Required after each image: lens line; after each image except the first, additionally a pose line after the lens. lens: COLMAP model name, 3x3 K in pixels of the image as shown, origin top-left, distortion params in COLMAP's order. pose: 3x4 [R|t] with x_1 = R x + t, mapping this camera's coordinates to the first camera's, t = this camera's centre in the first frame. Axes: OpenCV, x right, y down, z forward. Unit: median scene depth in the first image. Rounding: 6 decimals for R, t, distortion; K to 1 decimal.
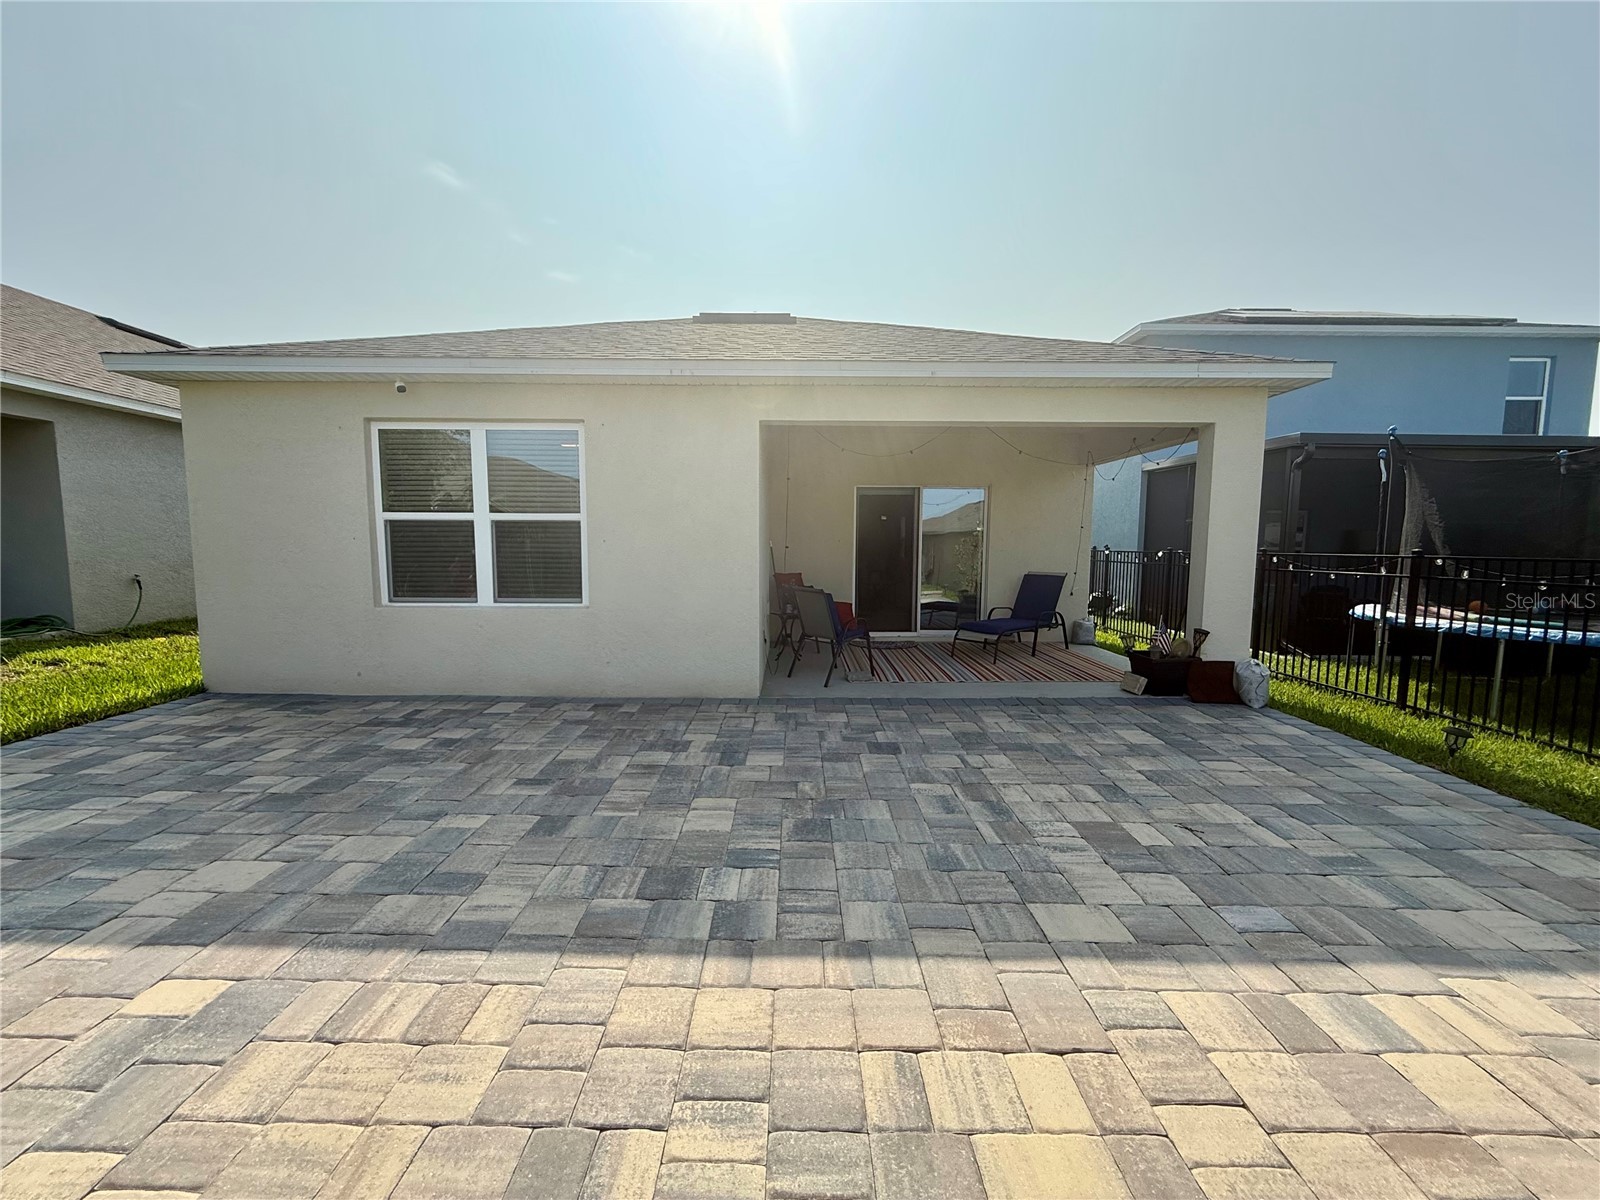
lens RADIAL K [[637.0, 0, 795.5], [0, 637.0, 602.3], [0, 0, 1]] dist [-0.001200, 0.000398]
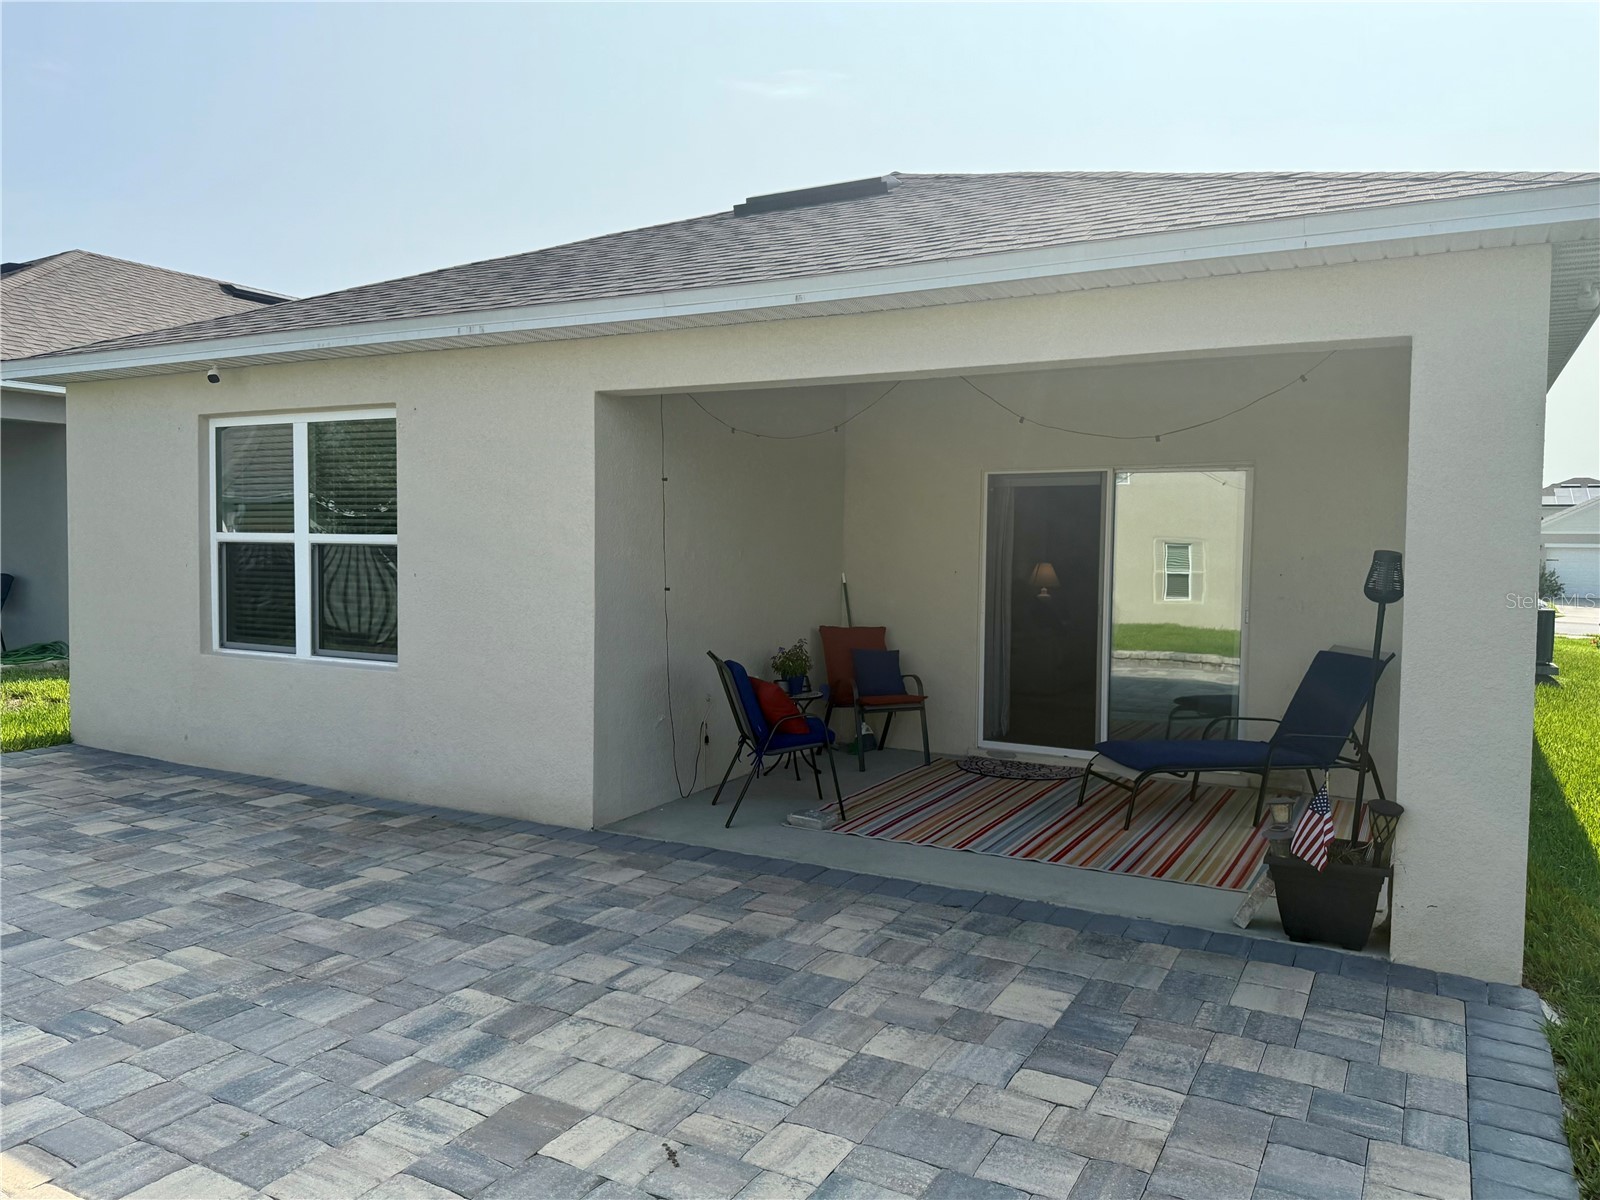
lens RADIAL K [[1158.7, 0, 800.0], [0, 1158.7, 600.0], [0, 0, 1]] dist [0.055481, -0.077954]
pose [[0.873702, 0.030272, -0.485519, 0.854241], [-0.054525, 0.997867, -0.035903, -0.057969], [0.483396, 0.057841, 0.873489, 0.121910]]
